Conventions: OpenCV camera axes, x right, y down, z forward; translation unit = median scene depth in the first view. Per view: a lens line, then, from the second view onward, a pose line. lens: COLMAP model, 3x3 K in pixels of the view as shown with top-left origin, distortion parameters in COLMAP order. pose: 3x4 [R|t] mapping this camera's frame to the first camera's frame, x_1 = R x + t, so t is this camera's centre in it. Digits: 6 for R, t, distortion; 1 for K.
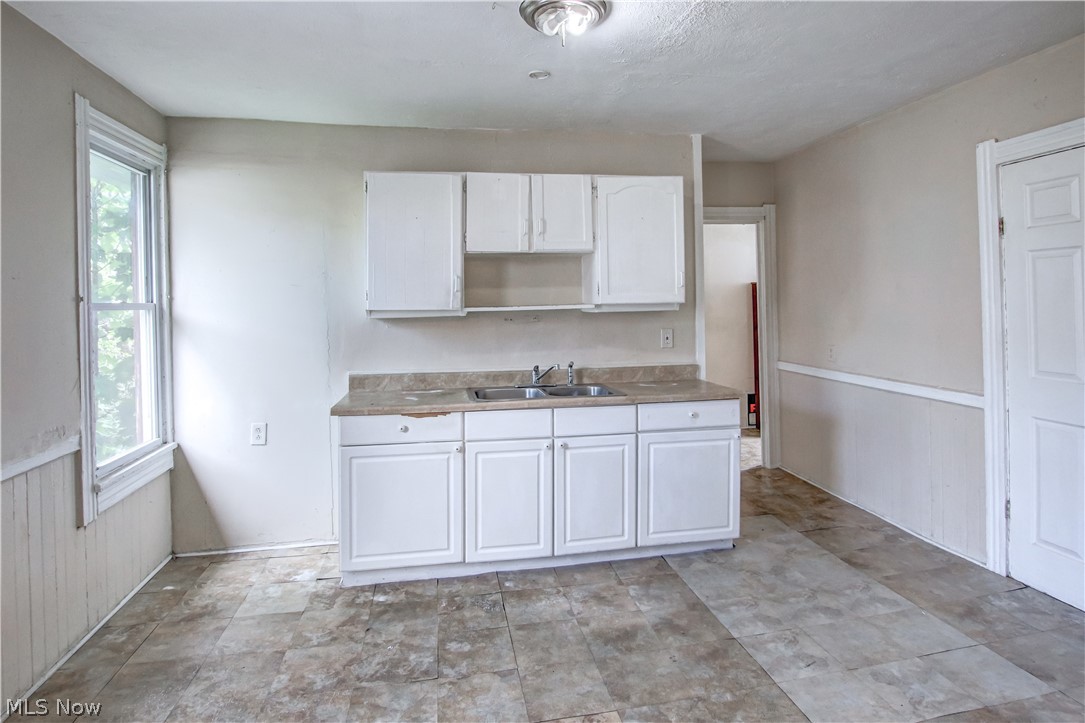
lens RADIAL K [[590.7, 0, 564.8], [0, 590.7, 297.8], [0, 0, 1]] dist [-0.028703, 0.002597]
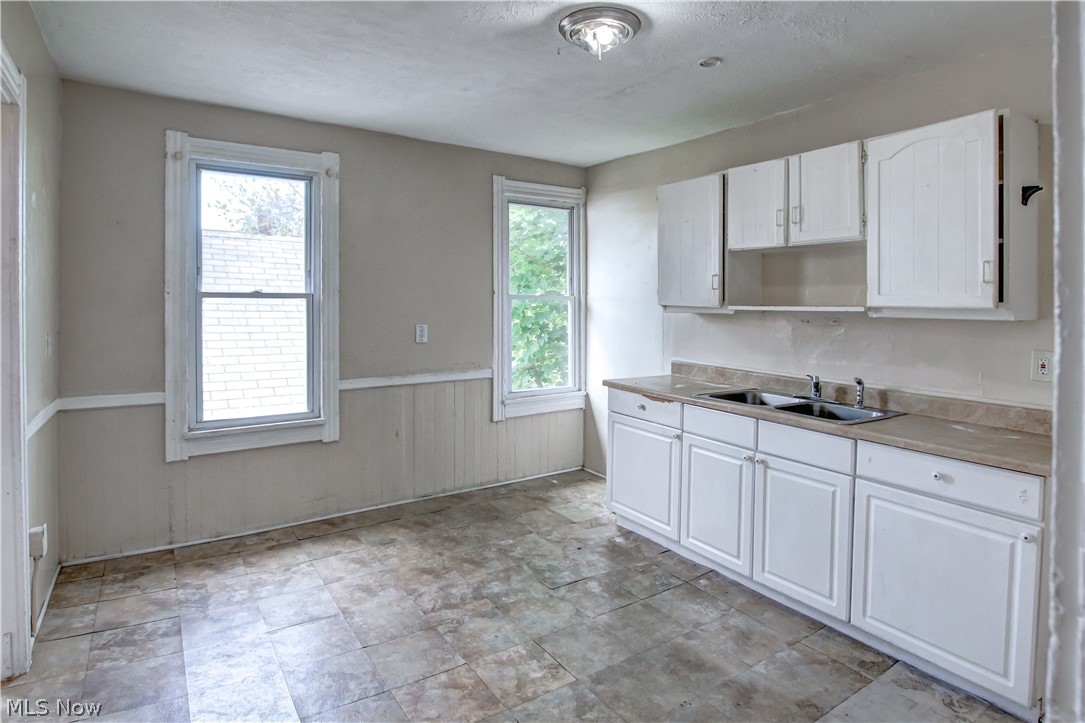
lens RADIAL K [[587.8, 0, 524.5], [0, 587.8, 307.1], [0, 0, 1]] dist [-0.022494, 0.002428]
pose [[0.366745, 0.033801, -0.929707, 0.699057], [-0.010435, 0.999426, 0.032220, -0.009982], [0.930263, -0.002115, 0.366887, 0.348175]]
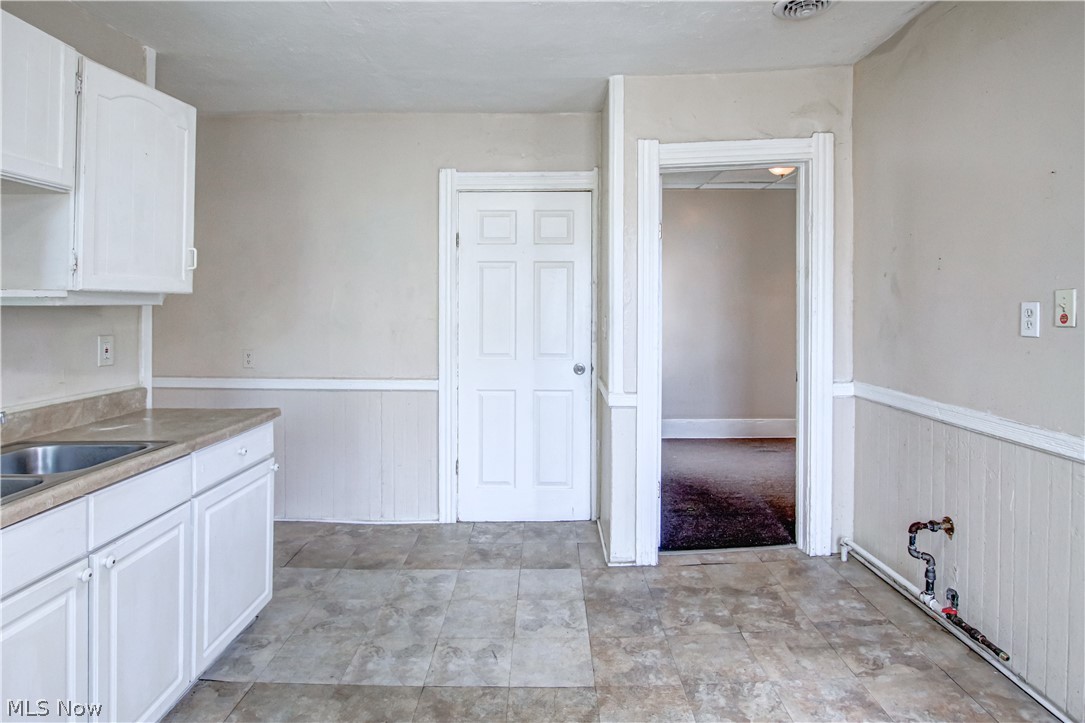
lens RADIAL K [[587.8, 0, 524.5], [0, 587.8, 307.1], [0, 0, 1]] dist [-0.022494, 0.002428]
pose [[0.230085, 0.015592, 0.973046, -0.420337], [-0.009143, 0.999862, -0.013859, 0.034563], [-0.973128, -0.005708, 0.230196, 0.550786]]
